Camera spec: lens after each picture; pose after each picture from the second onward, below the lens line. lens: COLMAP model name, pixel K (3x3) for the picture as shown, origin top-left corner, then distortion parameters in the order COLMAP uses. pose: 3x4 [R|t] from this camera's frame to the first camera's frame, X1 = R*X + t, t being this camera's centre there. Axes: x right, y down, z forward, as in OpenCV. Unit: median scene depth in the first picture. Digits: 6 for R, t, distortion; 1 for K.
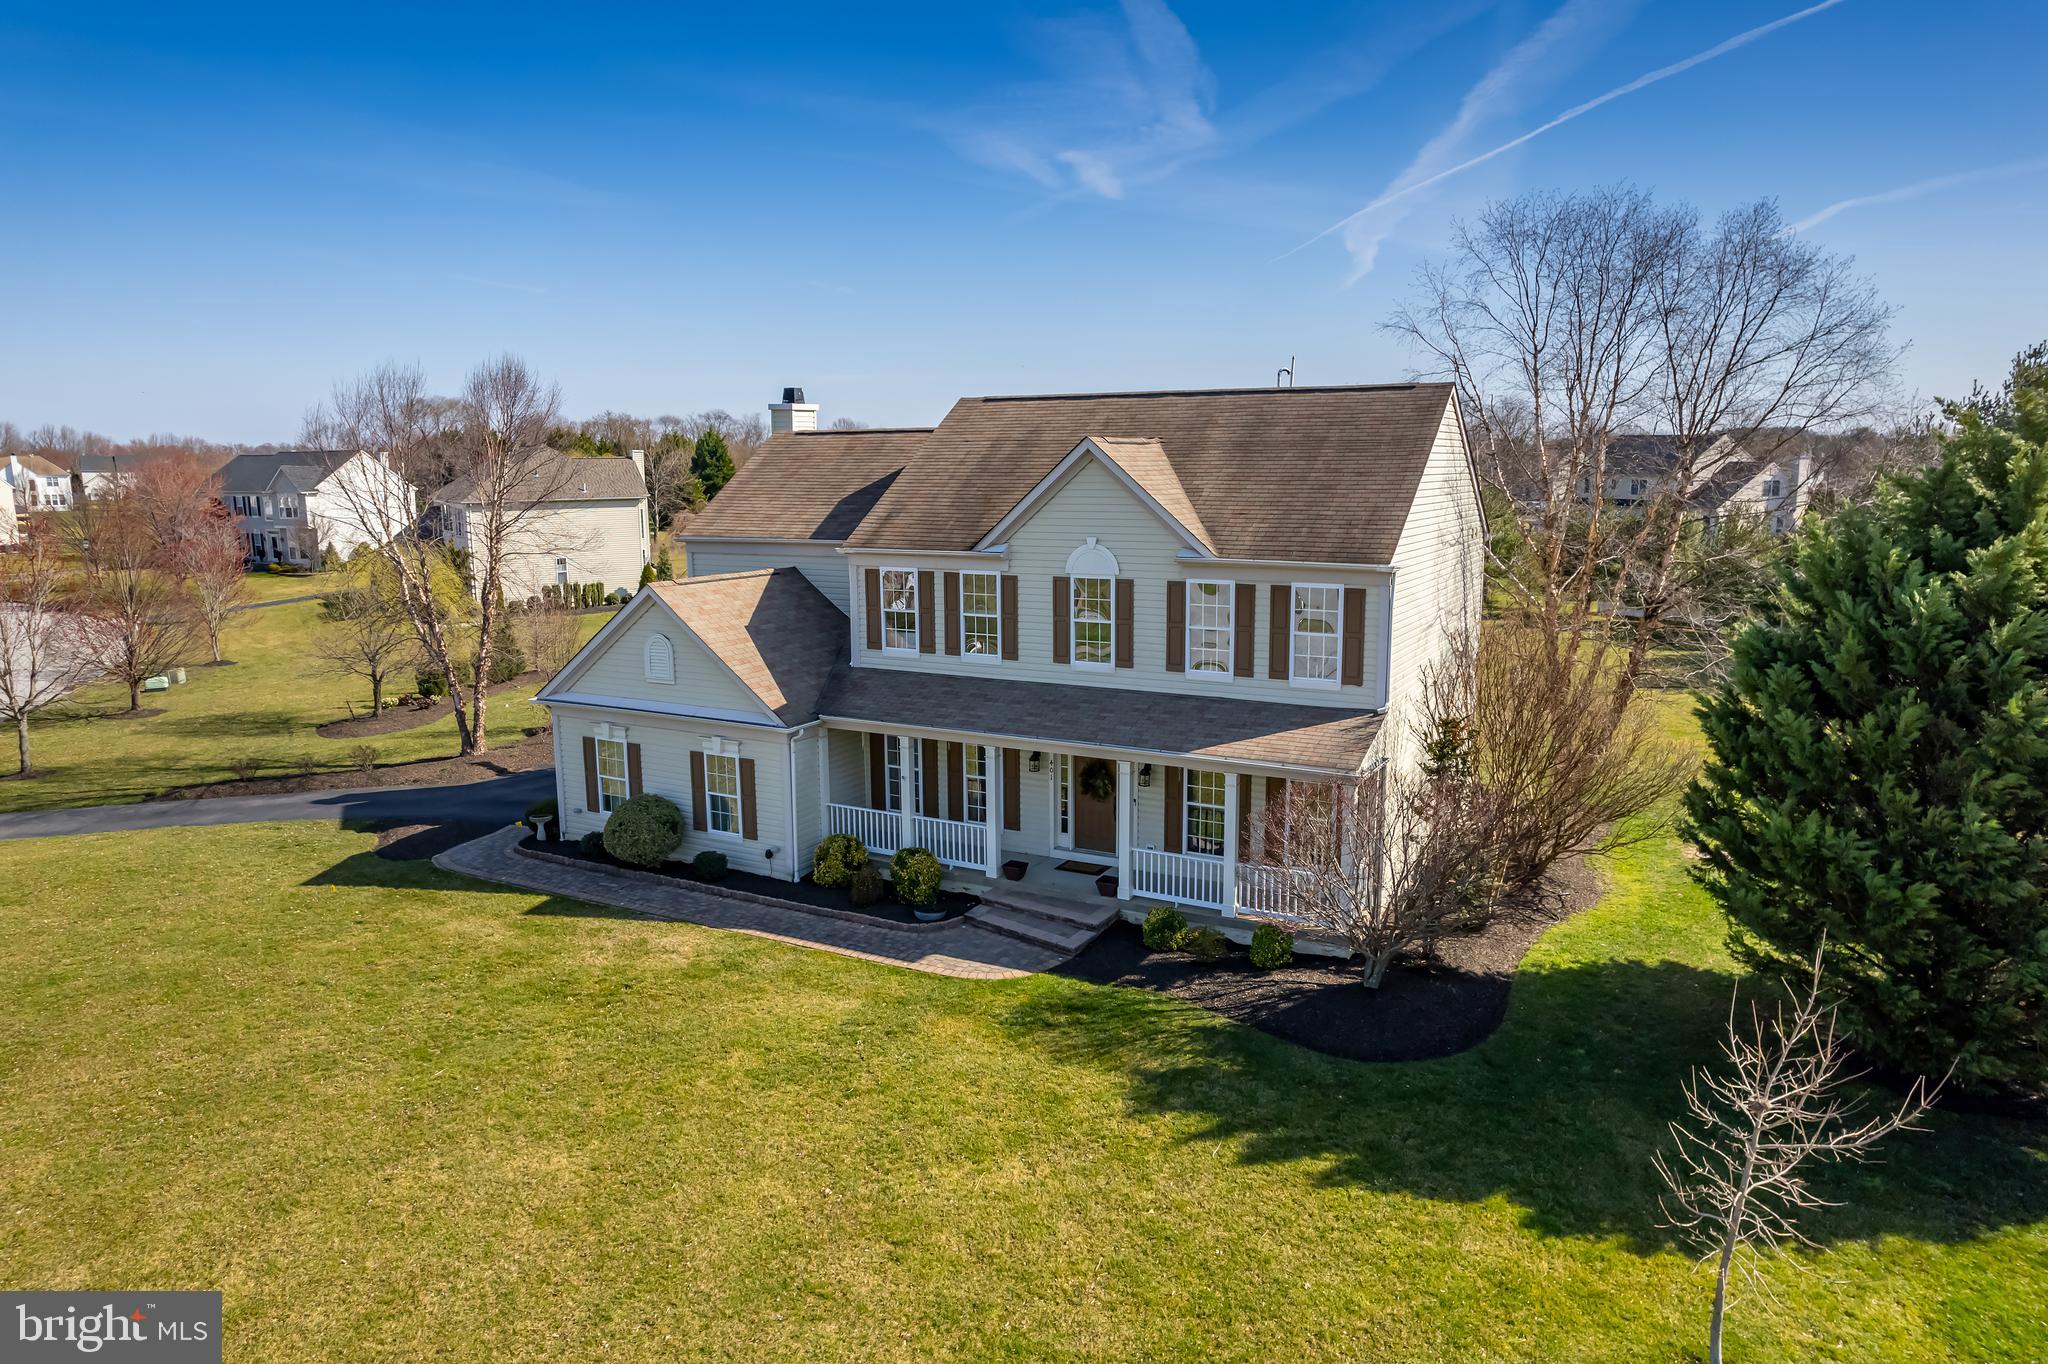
lens RADIAL K [[1334.6, 0, 1024.5], [0, 1334.6, 689.1], [0, 0, 1]] dist [-0.078319, 0.090052]
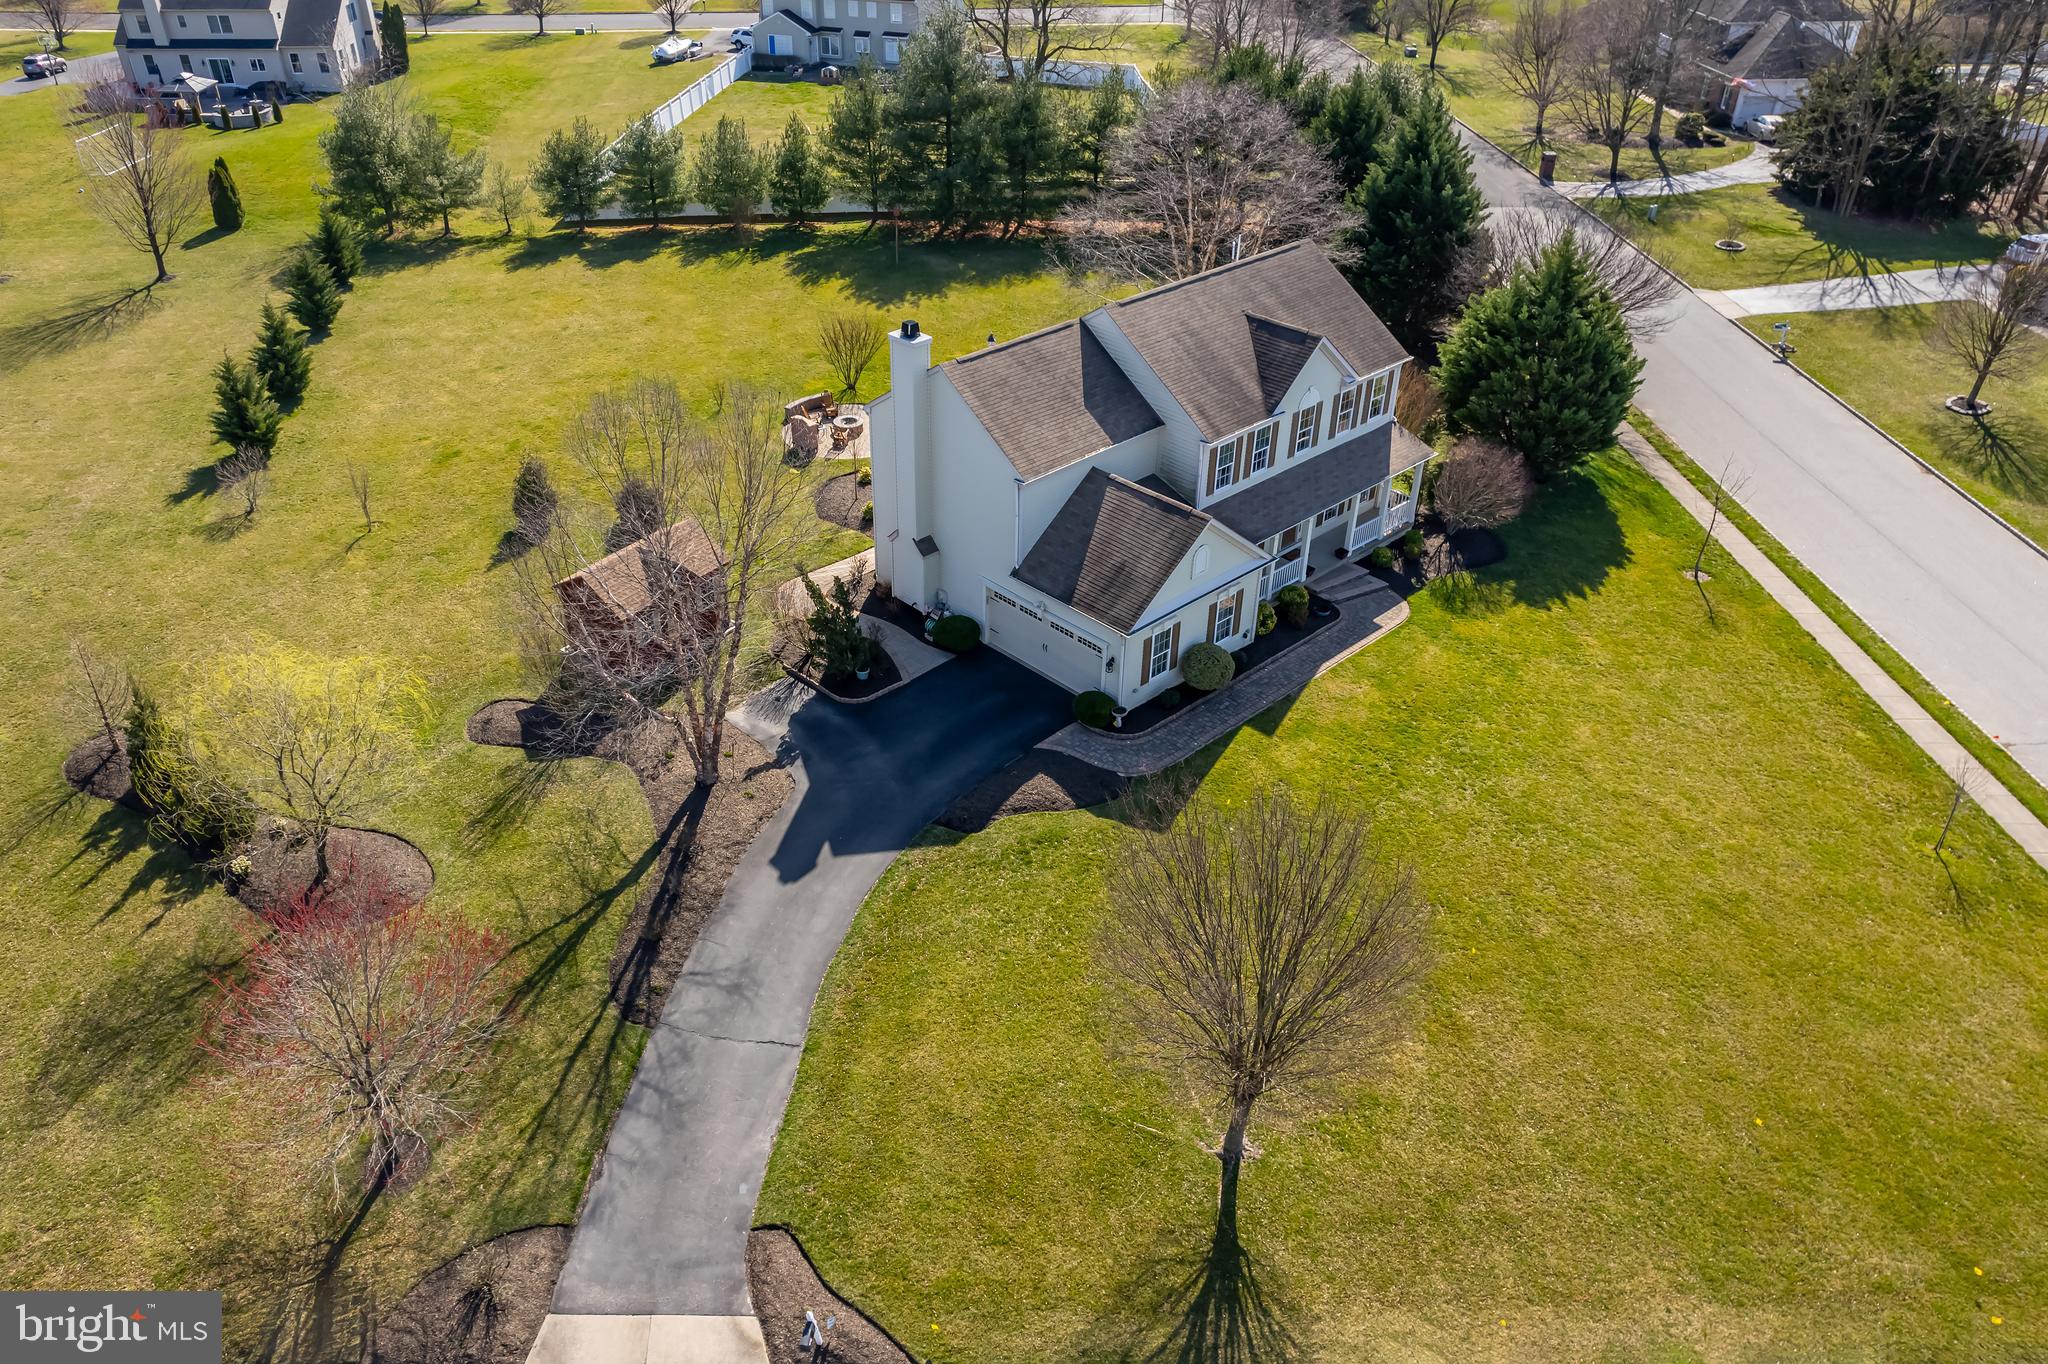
lens RADIAL K [[1445.1, 0, 896.4], [0, 1445.1, 689.0], [0, 0, 1]] dist [-0.083928, 0.130821]
pose [[0.346872, -0.522195, 0.779097, -1.819485], [0.167840, 0.851823, 0.496213, -0.800189], [-0.922773, -0.041359, 0.383118, 0.741806]]
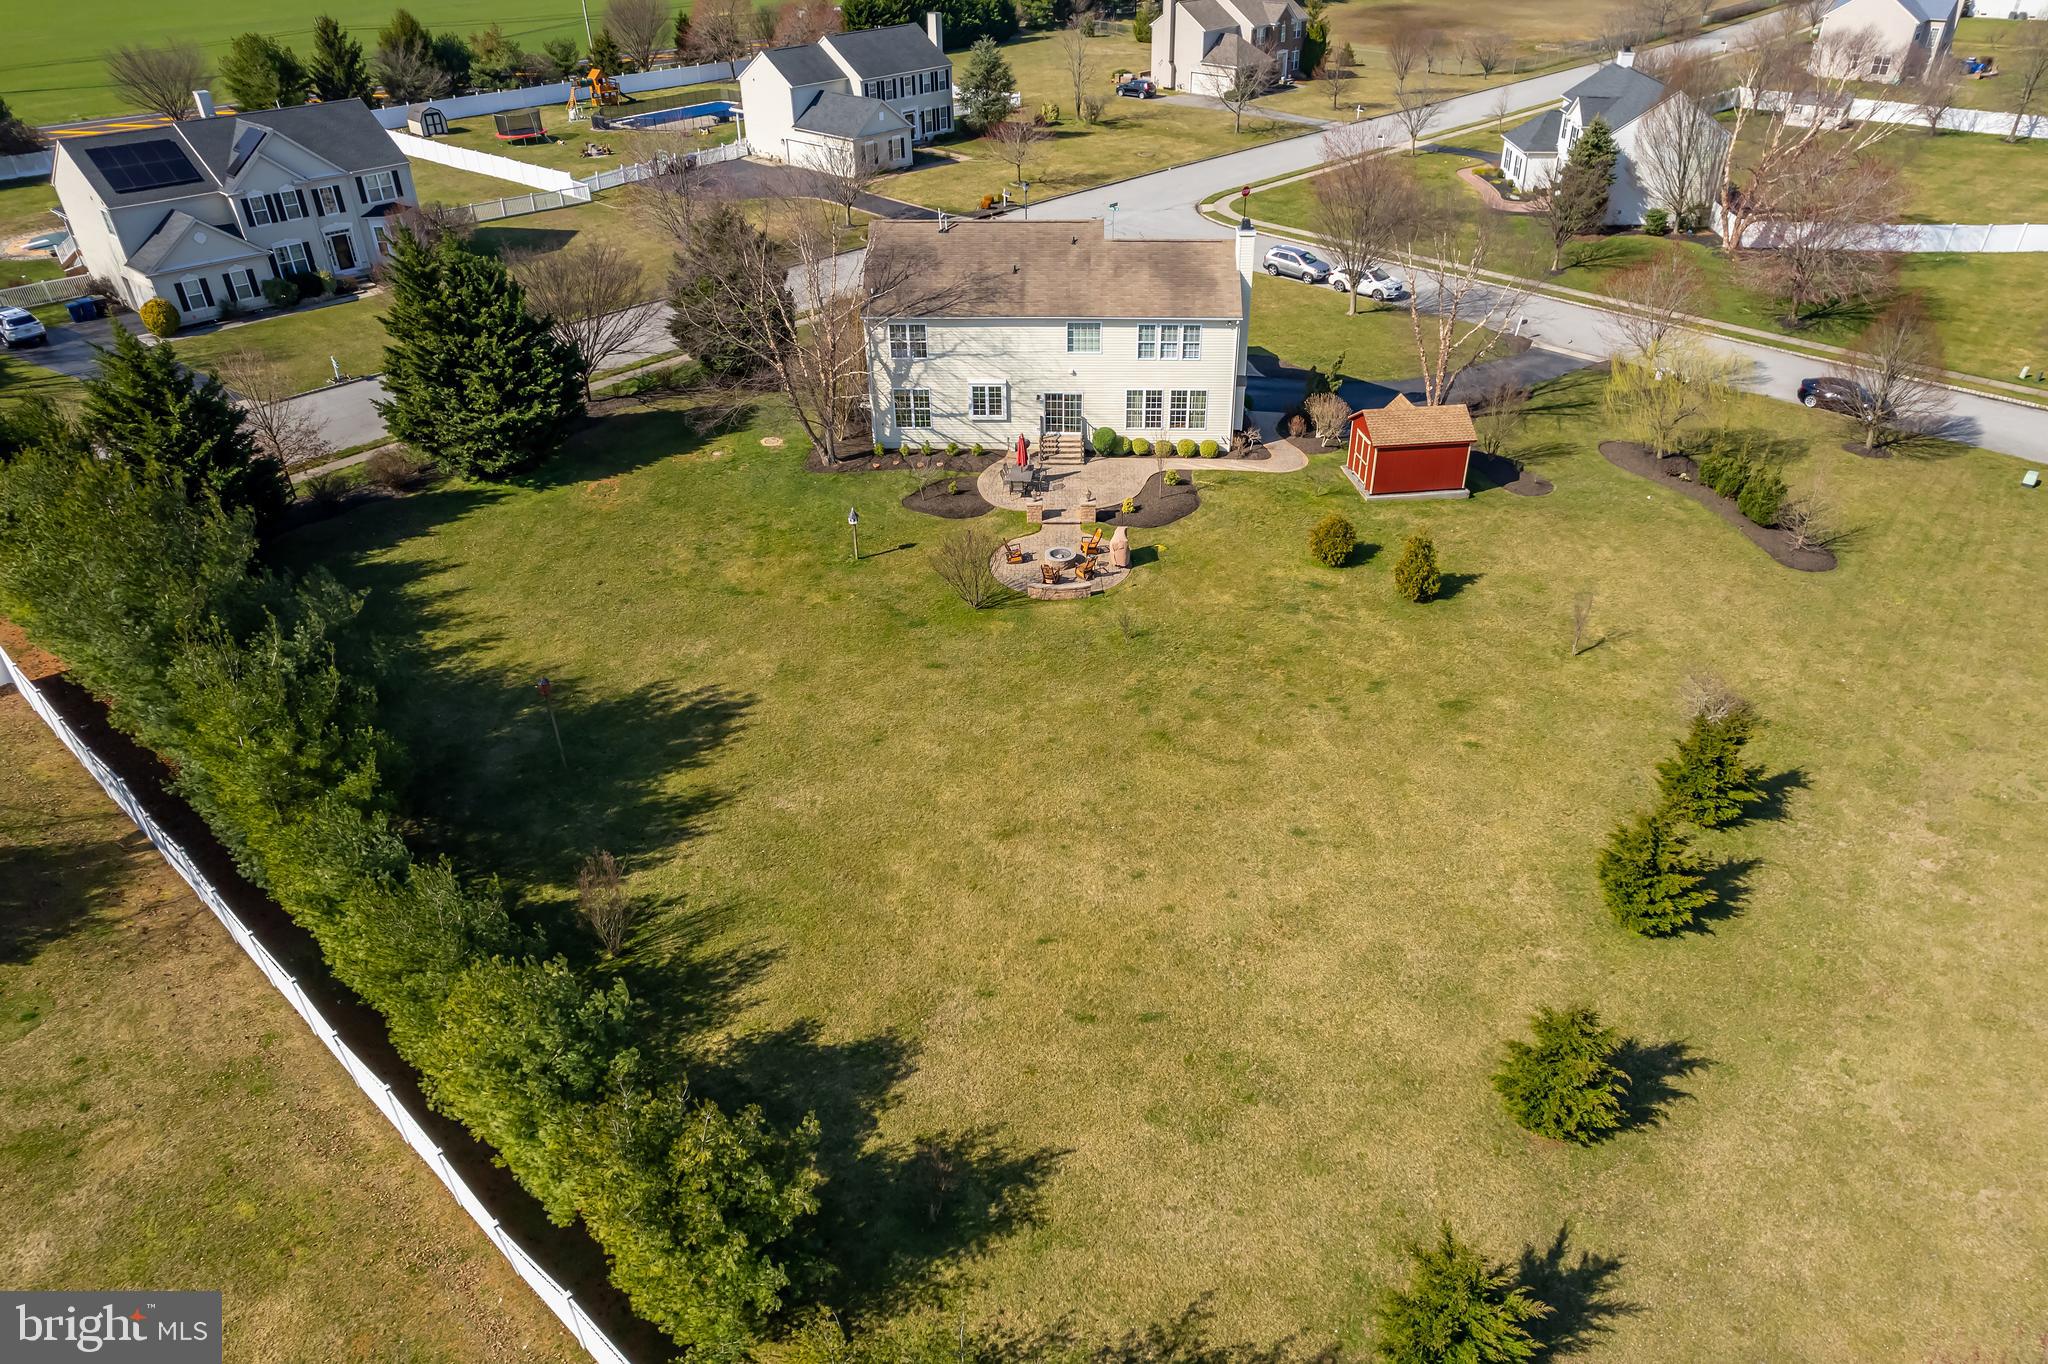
lens RADIAL K [[1406.1, 0, 1051.1], [0, 1406.1, 709.5], [0, 0, 1]] dist [-0.060149, 0.064482]
pose [[-0.886237, 0.265115, -0.379865, 1.252223], [-0.064818, 0.740994, 0.668376, -1.306514], [0.458674, 0.616962, -0.639513, 3.378302]]
